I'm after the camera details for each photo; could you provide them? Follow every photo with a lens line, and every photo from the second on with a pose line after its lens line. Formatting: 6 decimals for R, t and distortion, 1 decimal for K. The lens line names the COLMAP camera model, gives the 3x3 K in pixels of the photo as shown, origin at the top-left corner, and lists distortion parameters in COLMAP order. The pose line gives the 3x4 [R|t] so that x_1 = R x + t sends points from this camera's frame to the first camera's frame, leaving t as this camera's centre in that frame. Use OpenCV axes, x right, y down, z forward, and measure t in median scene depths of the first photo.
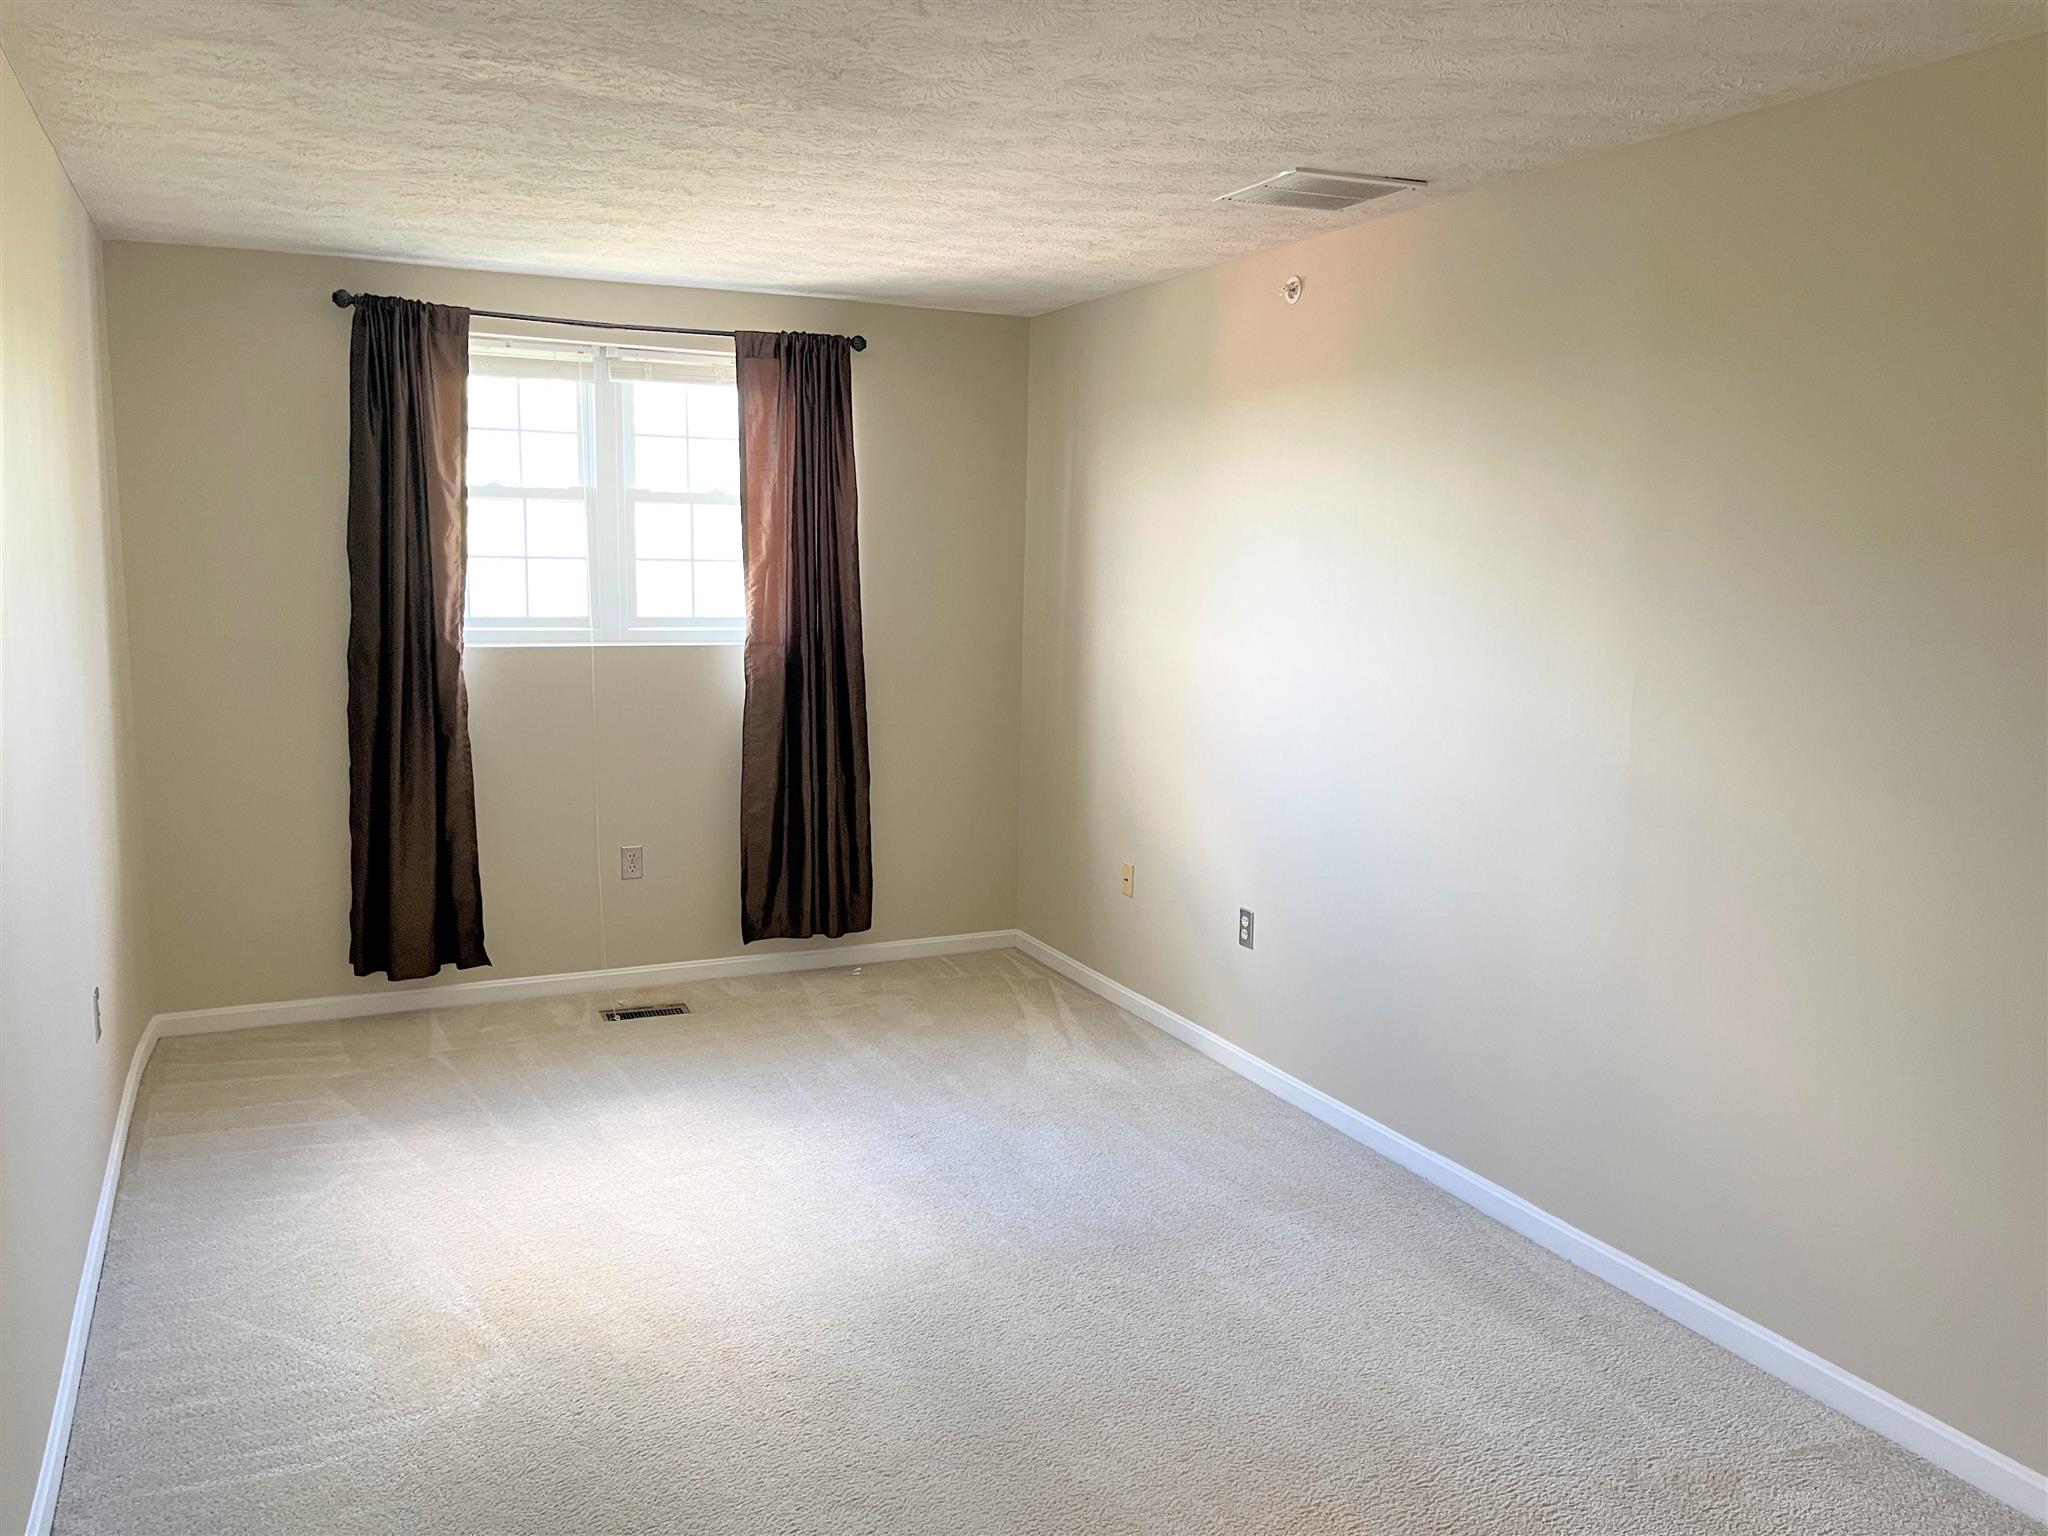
lens RADIAL K [[1539.7, 0, 1024.0], [0, 1539.7, 768.0], [0, 0, 1]] dist [0.096900, -0.120500]
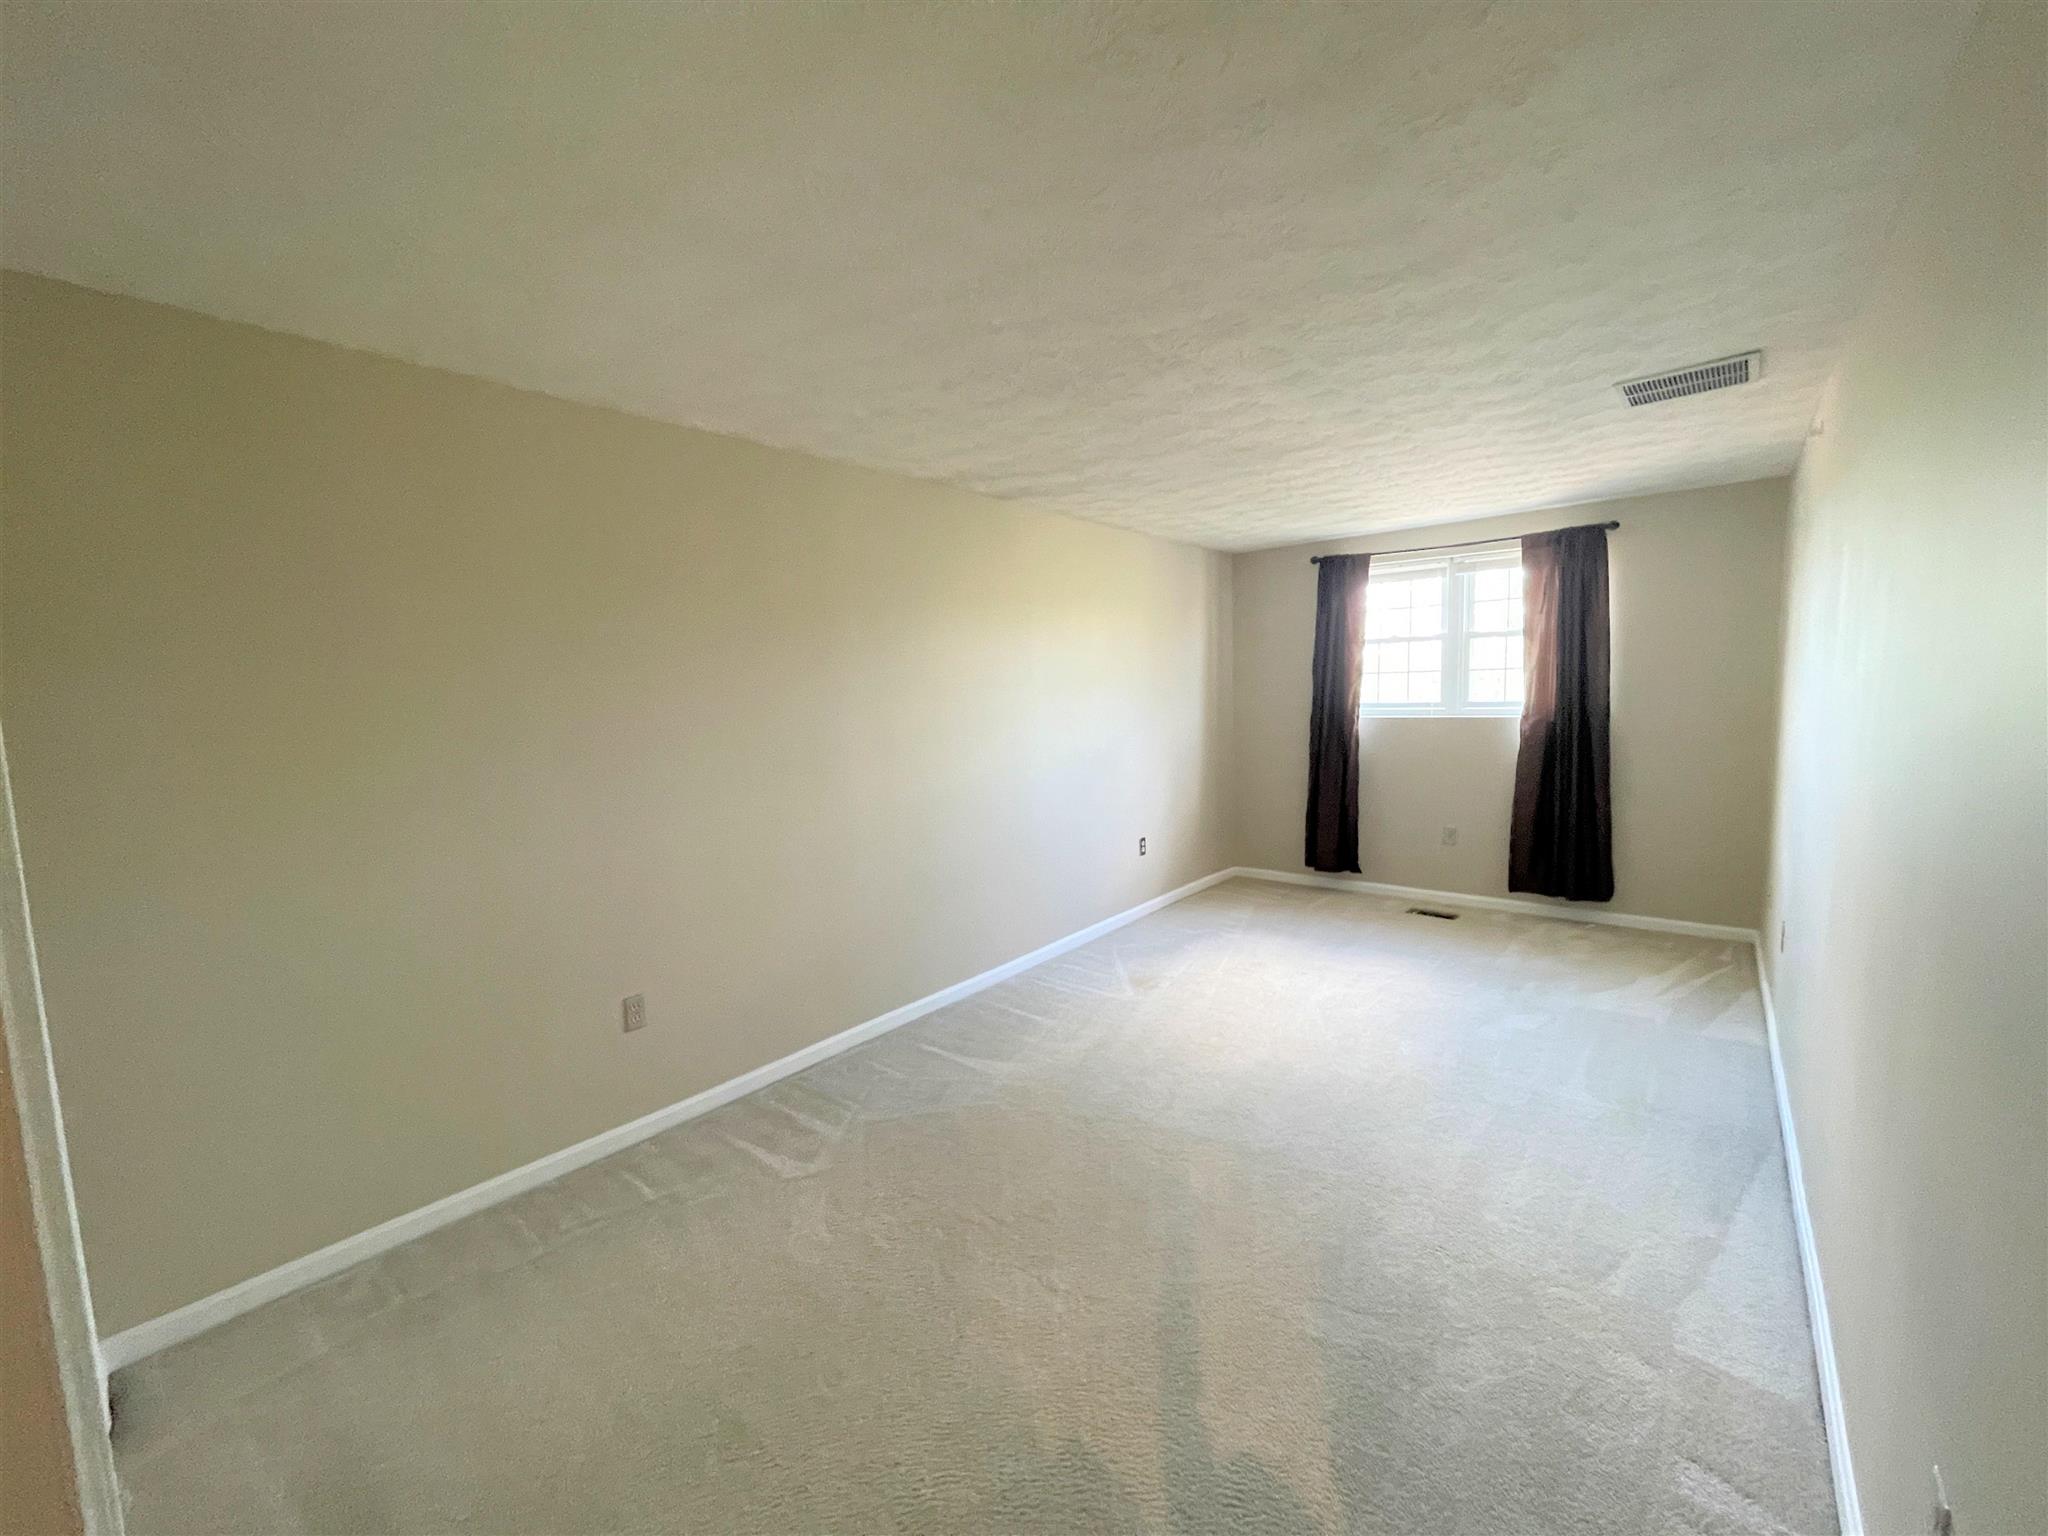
lens RADIAL K [[836.0, 0, 1005.2], [0, 836.0, 780.6], [0, 0, 1]] dist [-0.000429, -0.000138]
pose [[0.428643, 0.072858, -0.900532, 0.422872], [-0.087201, 0.995426, 0.039029, 0.003876], [0.899256, 0.061798, 0.433035, 0.098973]]
